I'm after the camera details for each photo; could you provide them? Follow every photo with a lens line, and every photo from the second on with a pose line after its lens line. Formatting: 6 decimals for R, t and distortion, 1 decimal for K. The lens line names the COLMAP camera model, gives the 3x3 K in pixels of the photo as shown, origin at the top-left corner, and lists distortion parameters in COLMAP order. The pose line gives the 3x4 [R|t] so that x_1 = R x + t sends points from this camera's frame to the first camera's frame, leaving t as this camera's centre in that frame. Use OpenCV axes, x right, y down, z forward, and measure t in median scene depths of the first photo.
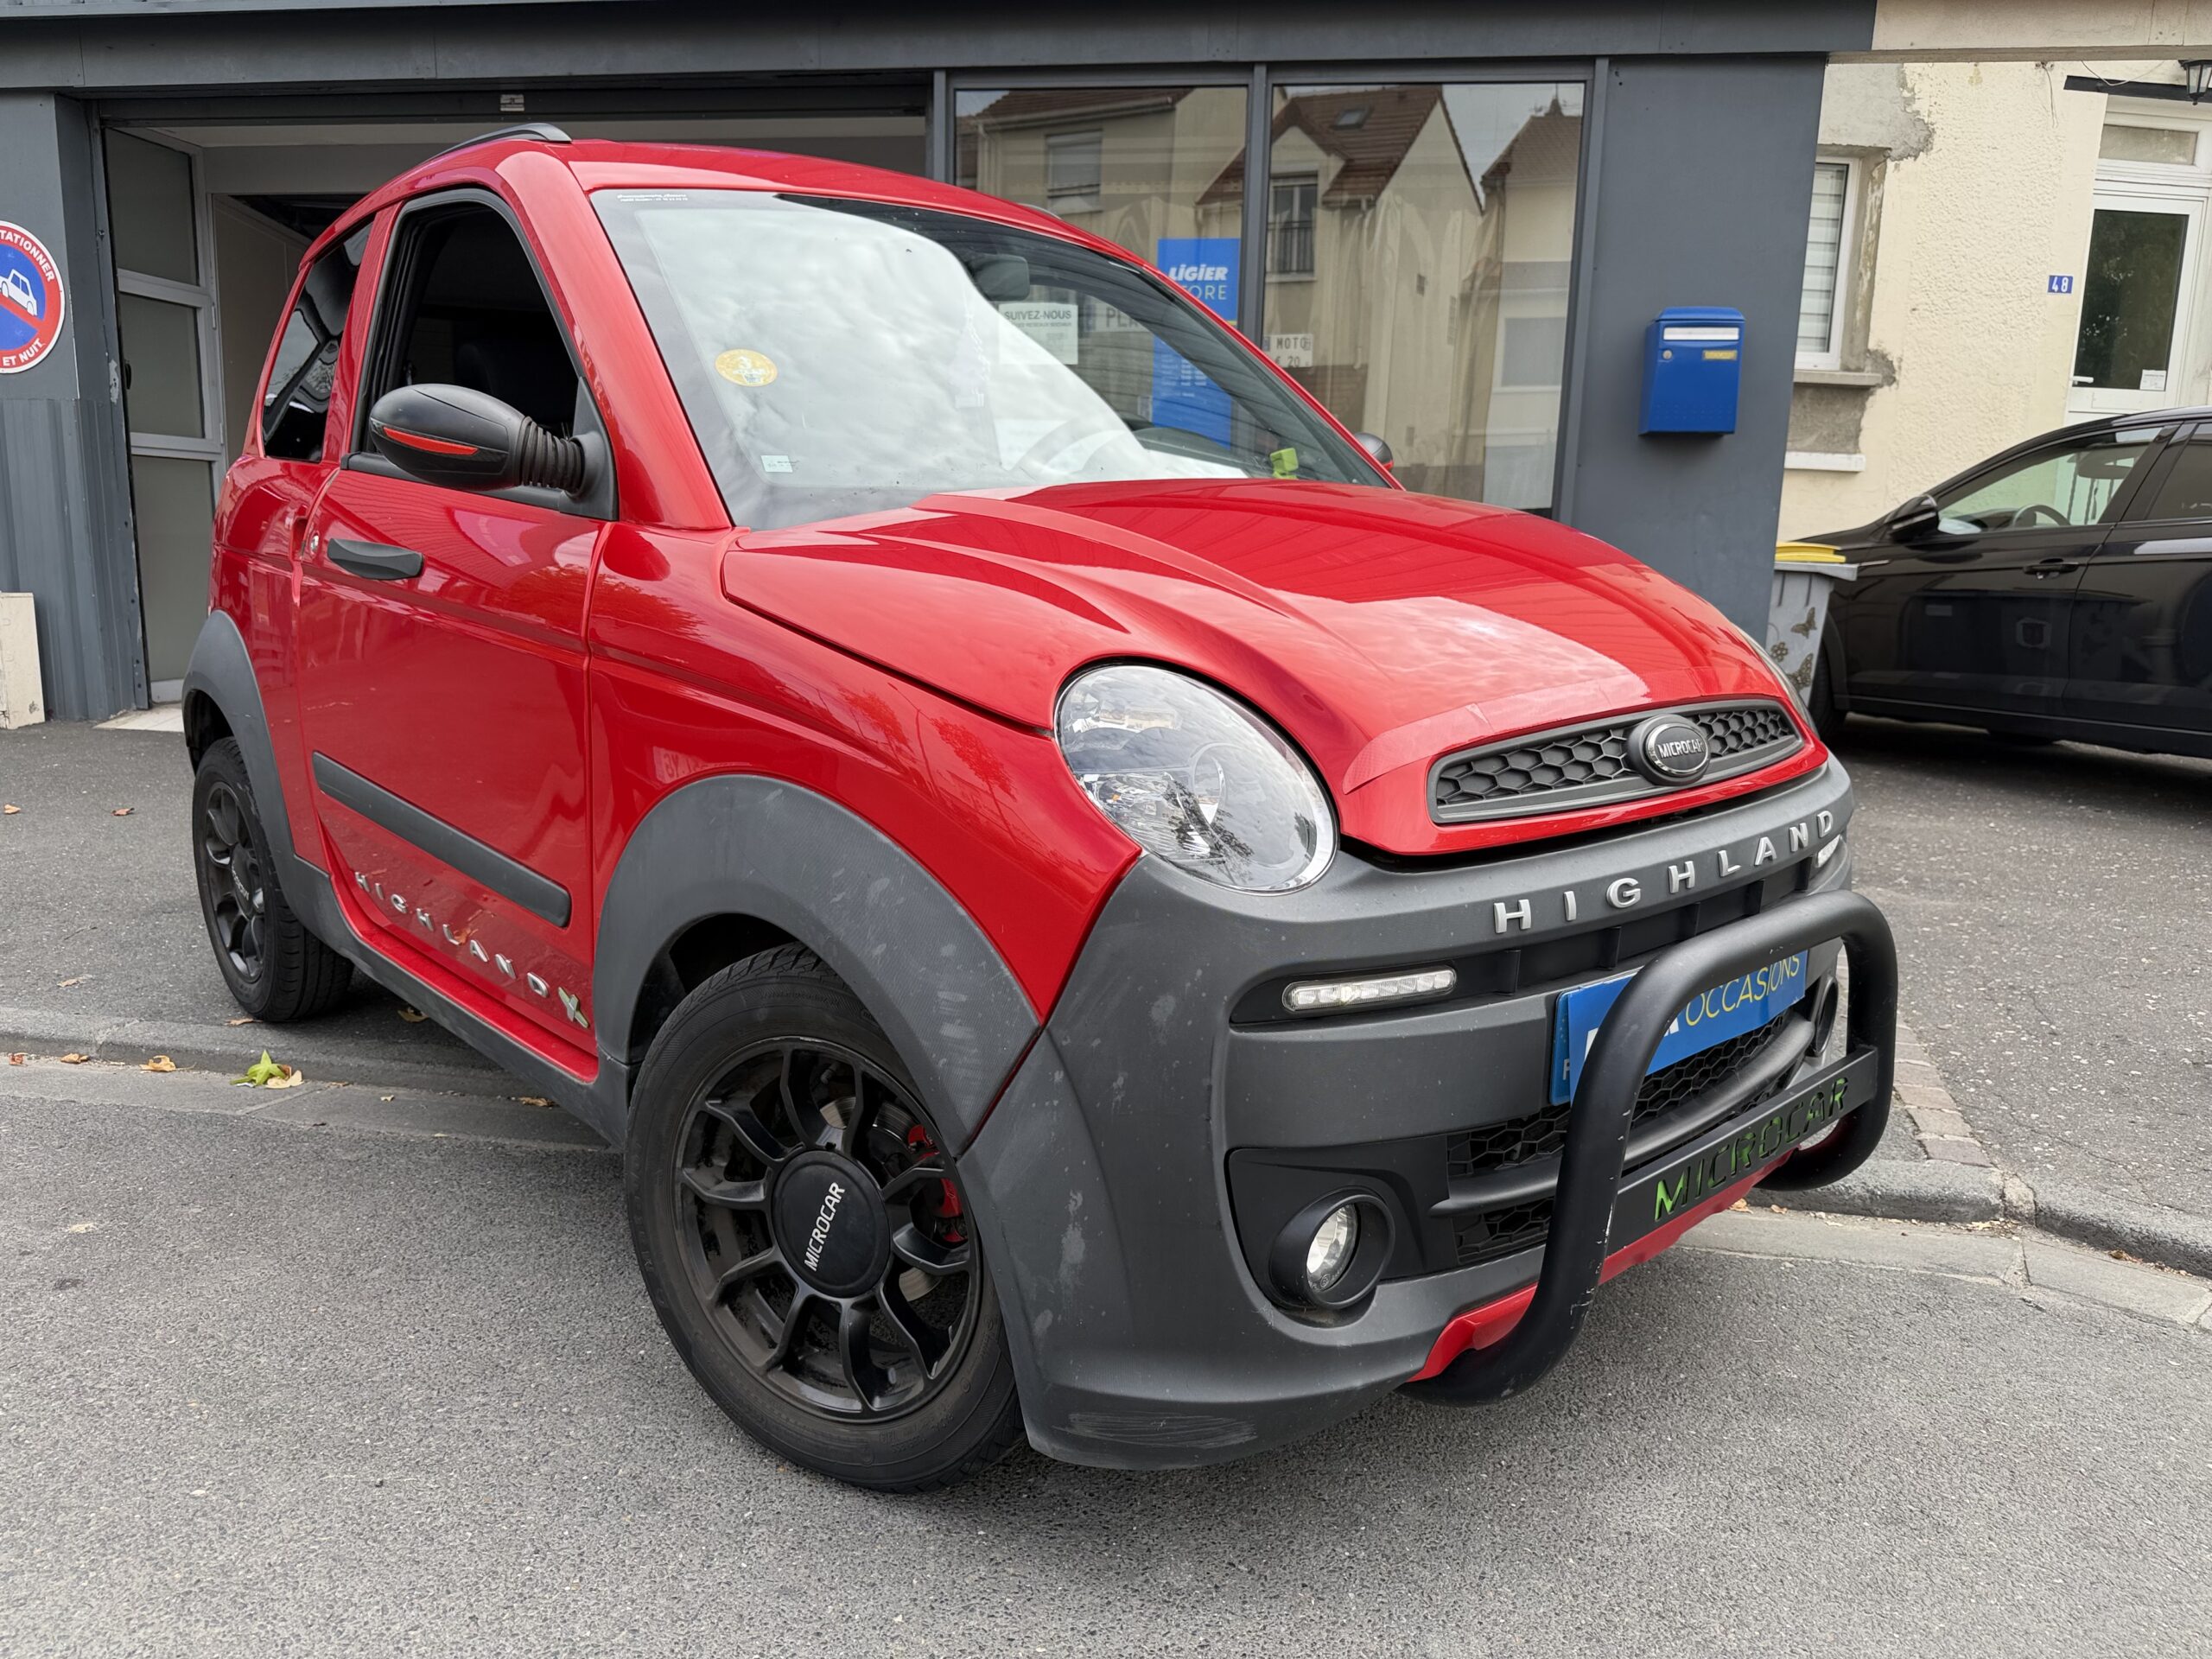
lens RADIAL K [[1568.3, 0, 1101.4], [0, 1568.3, 830.5], [0, 0, 1]] dist [0.000723, -0.008956]
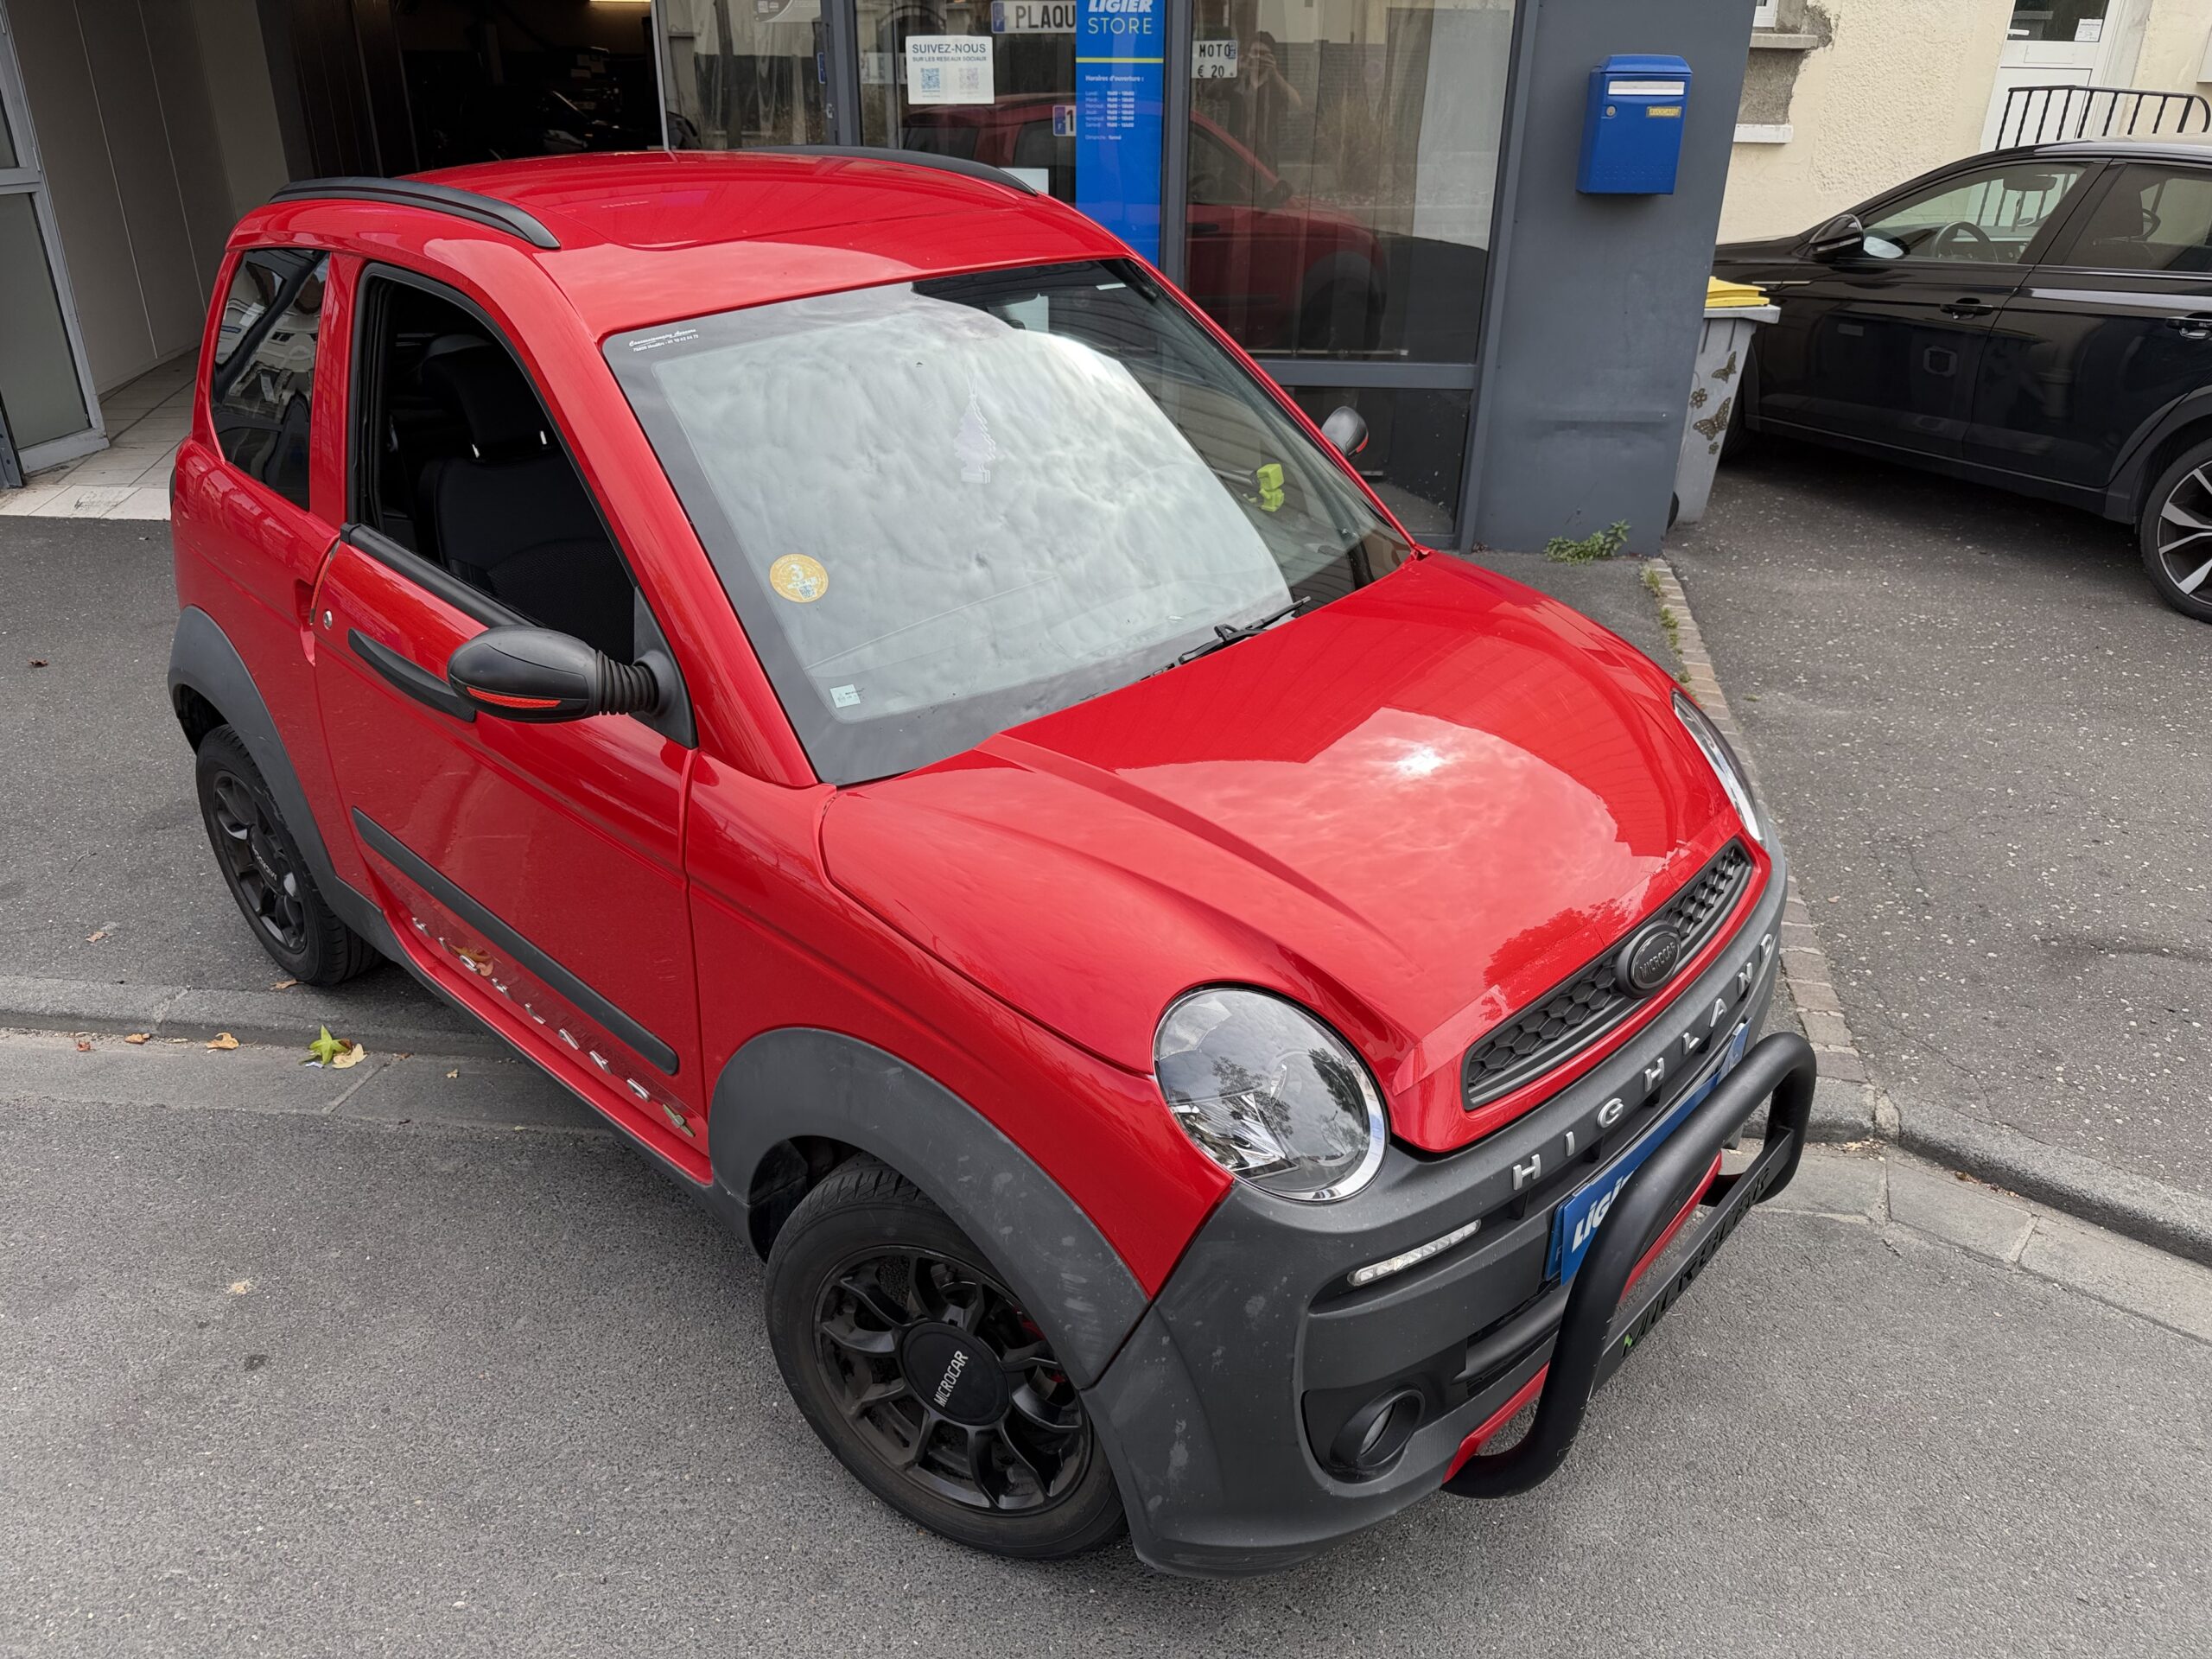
lens RADIAL K [[1568.3, 0, 1097.6], [0, 1568.3, 826.6], [0, 0, 1]] dist [0.000723, -0.008956]
pose [[0.996908, -0.046999, 0.062972, -0.095992], [0.028686, 0.963773, 0.265176, -0.386079], [-0.073154, -0.262549, 0.962142, -0.056196]]
